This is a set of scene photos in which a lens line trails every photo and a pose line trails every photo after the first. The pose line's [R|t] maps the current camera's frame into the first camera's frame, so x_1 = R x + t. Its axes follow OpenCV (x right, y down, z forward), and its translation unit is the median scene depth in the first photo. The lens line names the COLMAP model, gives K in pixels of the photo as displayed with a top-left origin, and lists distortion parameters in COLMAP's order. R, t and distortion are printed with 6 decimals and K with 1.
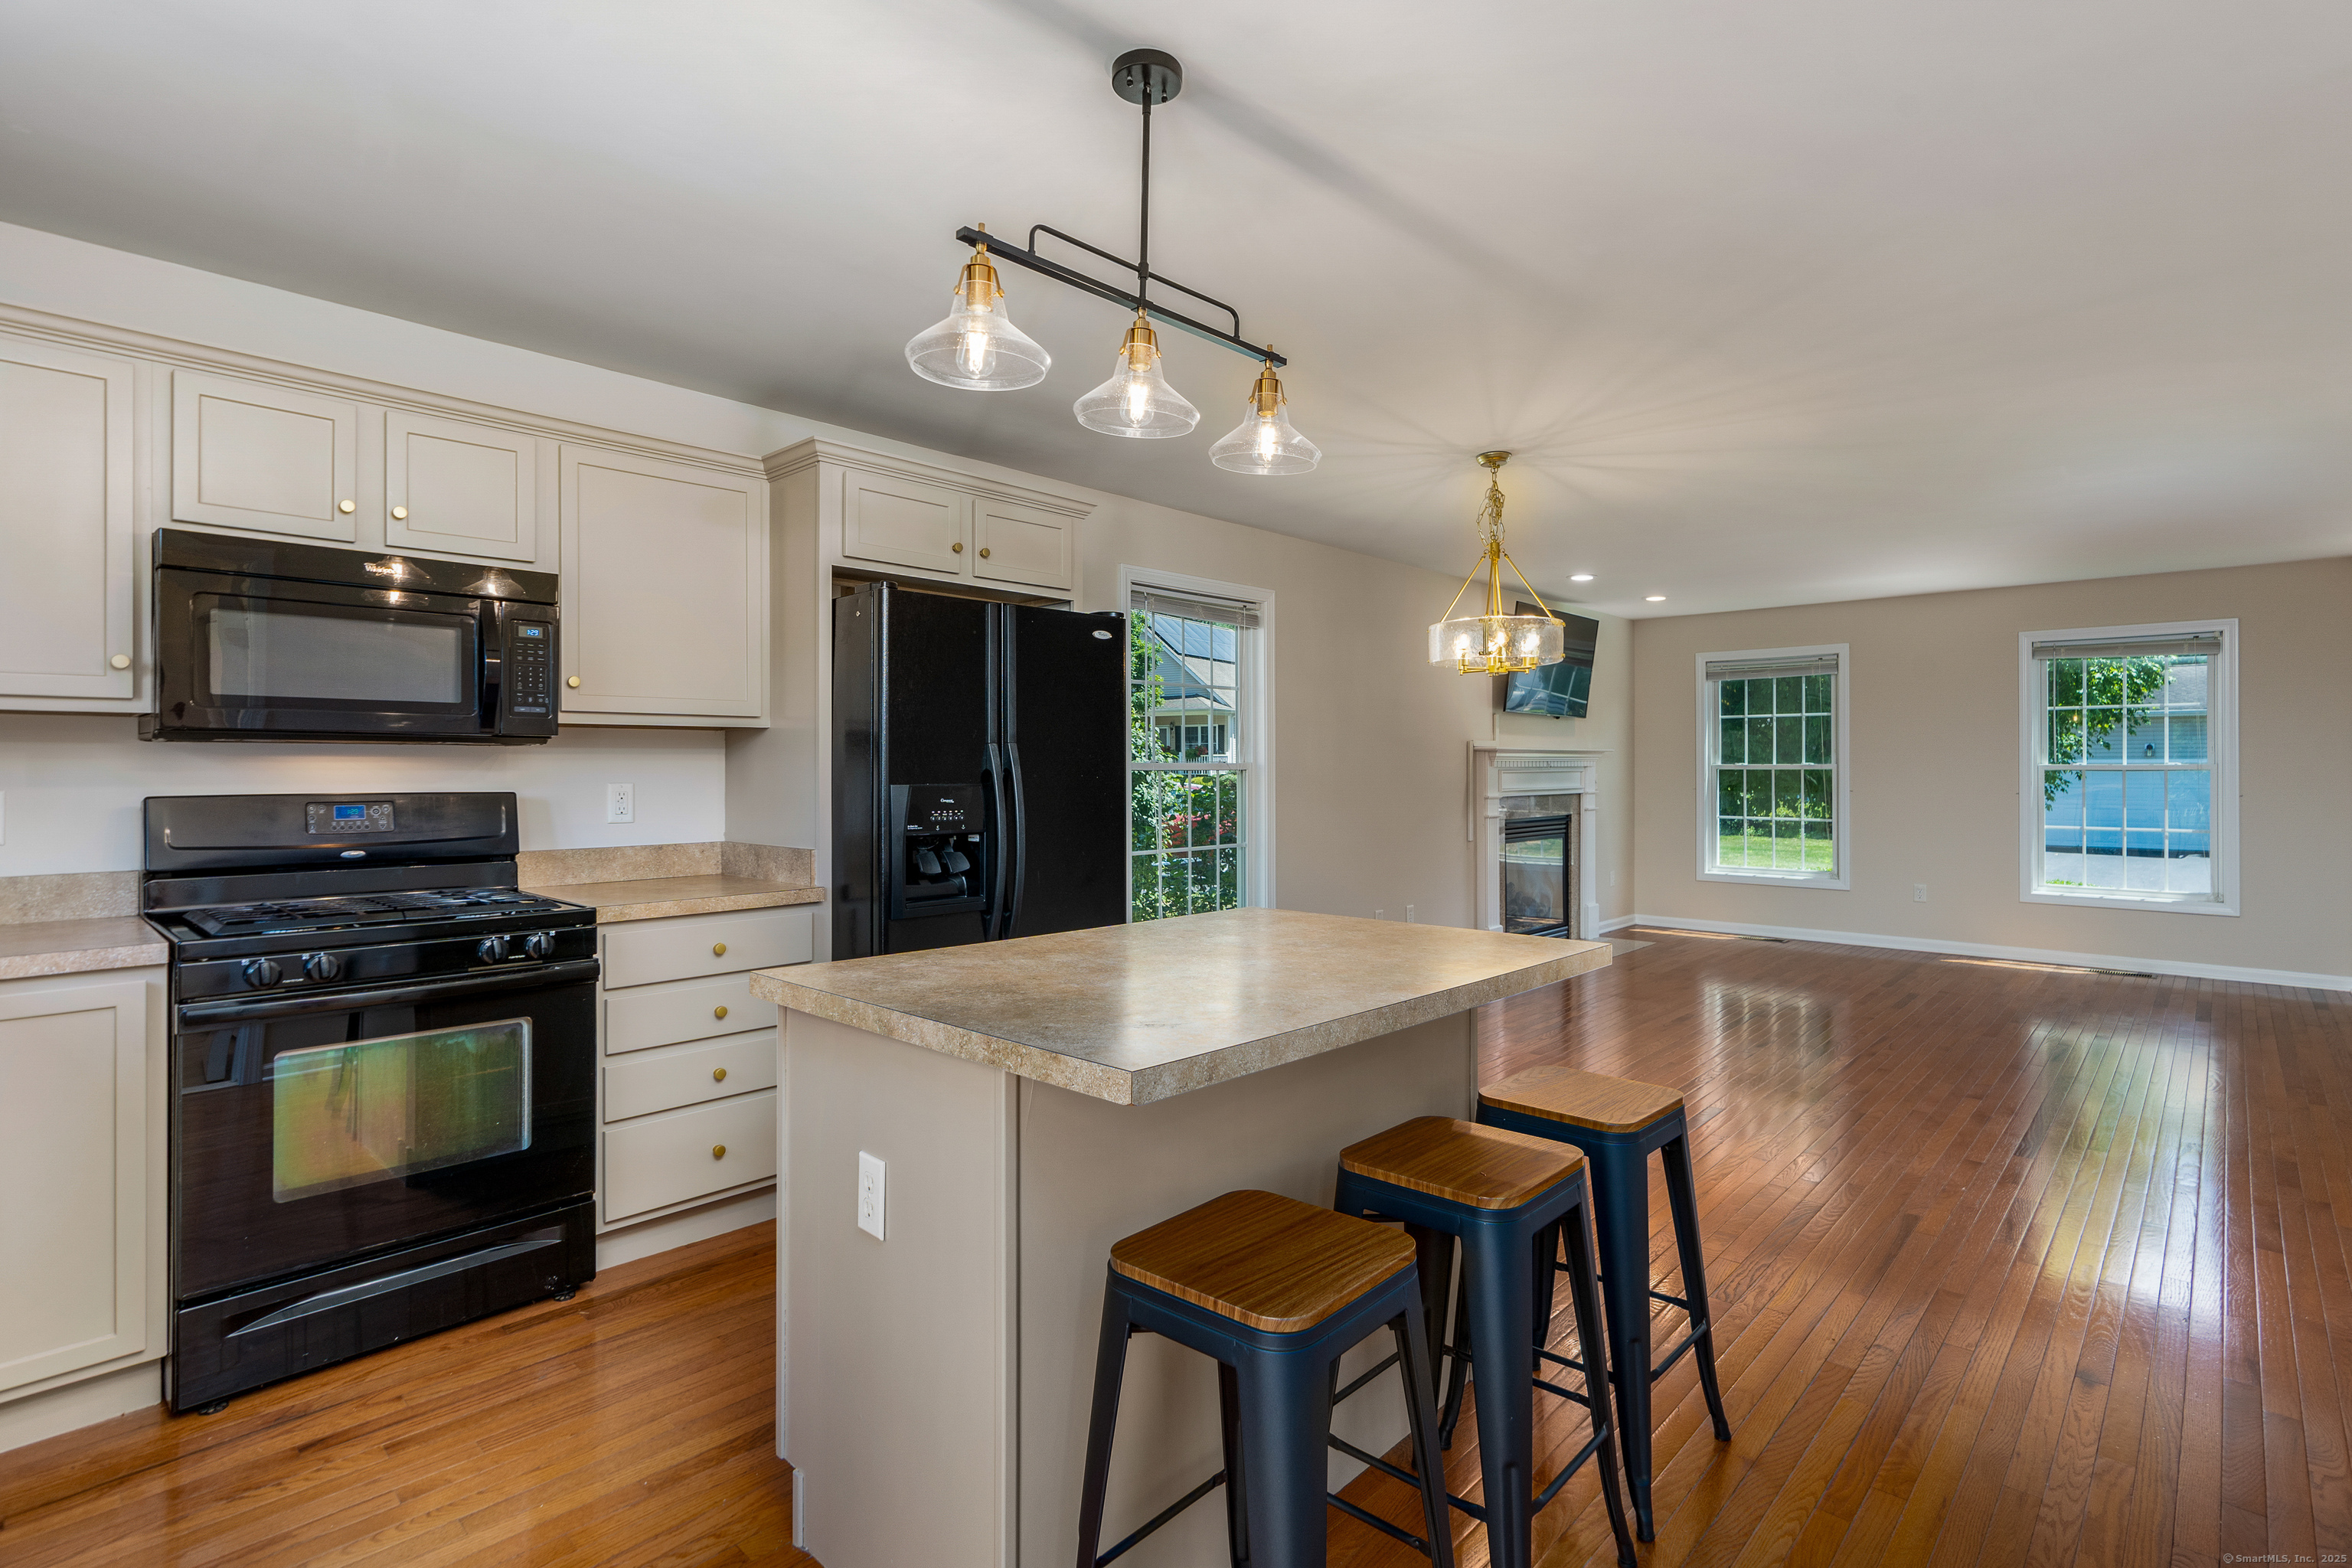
lens RADIAL K [[1138.6, 0, 1206.7], [0, 1138.6, 771.1], [0, 0, 1]] dist [-0.000509, -0.000132]
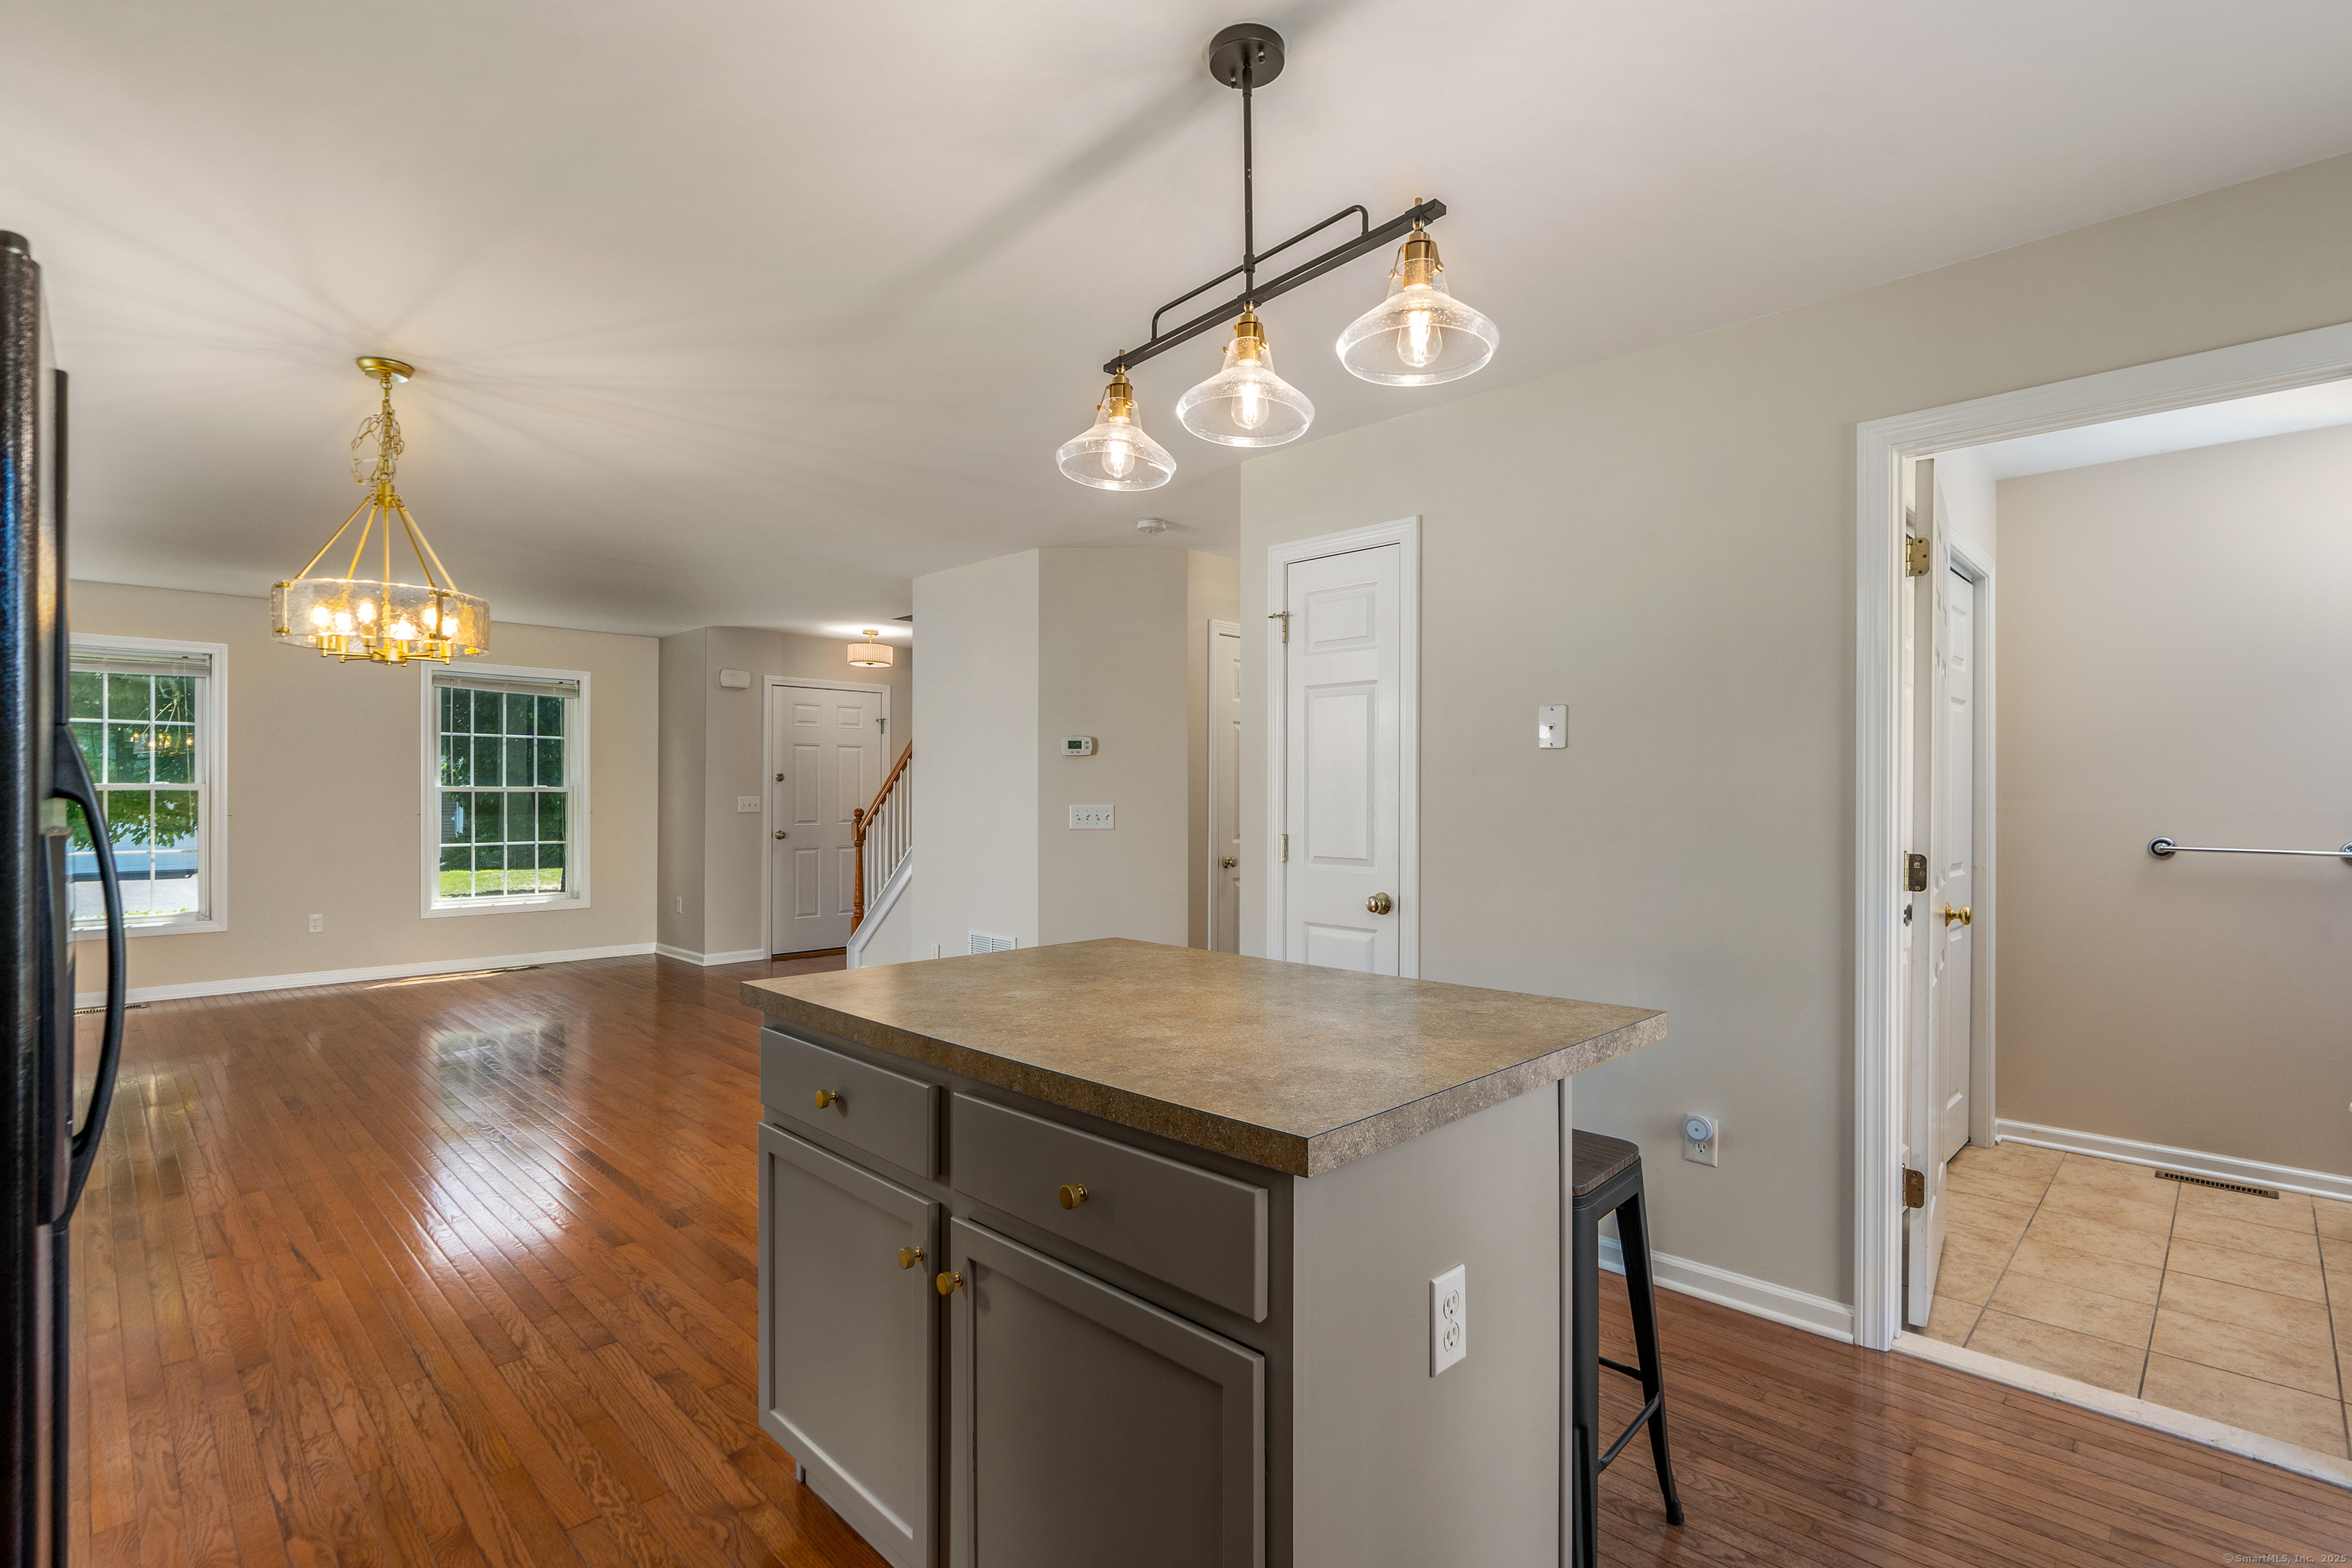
lens RADIAL K [[1101.6, 0, 1176.0], [0, 1101.6, 784.0], [0, 0, 1]] dist [0.001981, 0.000312]
pose [[0.038847, 0.008555, 0.999209, -0.385751], [-0.002052, 0.999962, -0.008482, -0.001593], [-0.999243, -0.001721, 0.038863, 0.409693]]
